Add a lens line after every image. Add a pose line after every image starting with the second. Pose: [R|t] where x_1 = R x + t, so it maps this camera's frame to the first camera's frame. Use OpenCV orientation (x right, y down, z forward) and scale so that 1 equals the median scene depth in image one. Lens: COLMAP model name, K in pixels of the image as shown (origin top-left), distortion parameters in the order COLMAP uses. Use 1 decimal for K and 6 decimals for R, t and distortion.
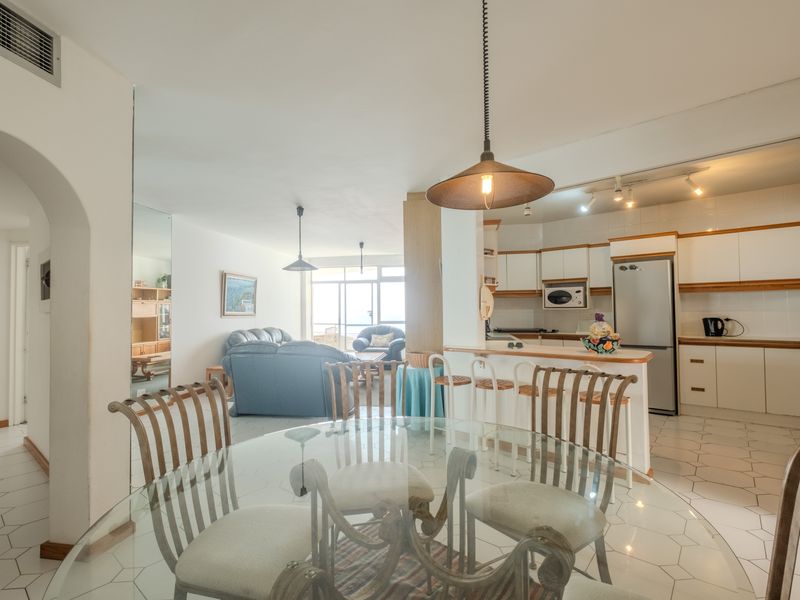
lens RADIAL K [[393.6, 0, 395.8], [0, 393.6, 300.0], [0, 0, 1]] dist [0.018563, -0.014036]
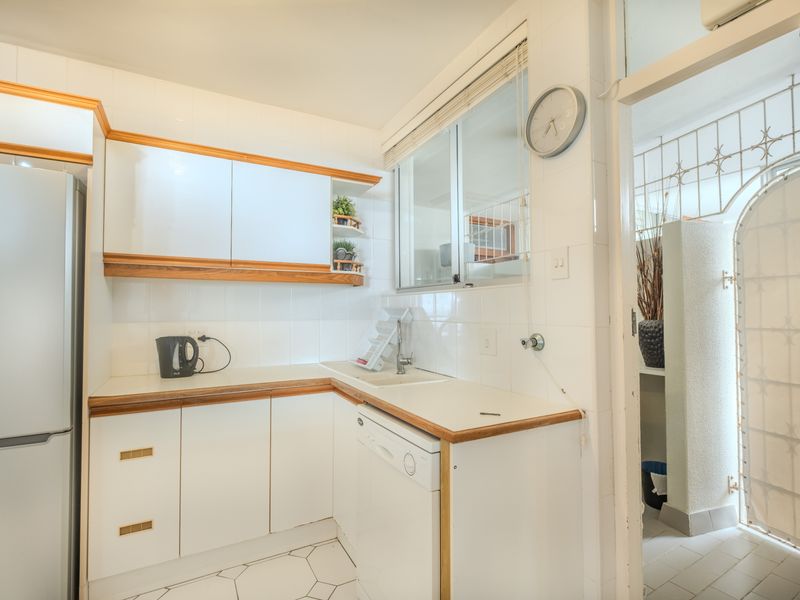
lens RADIAL K [[393.6, 0, 395.8], [0, 393.6, 300.0], [0, 0, 1]] dist [0.018563, -0.014036]
pose [[0.371969, 0.034587, 0.927601, 0.495008], [-0.026456, 0.999295, -0.026652, 0.009050], [-0.927868, -0.014627, 0.372621, 0.629156]]
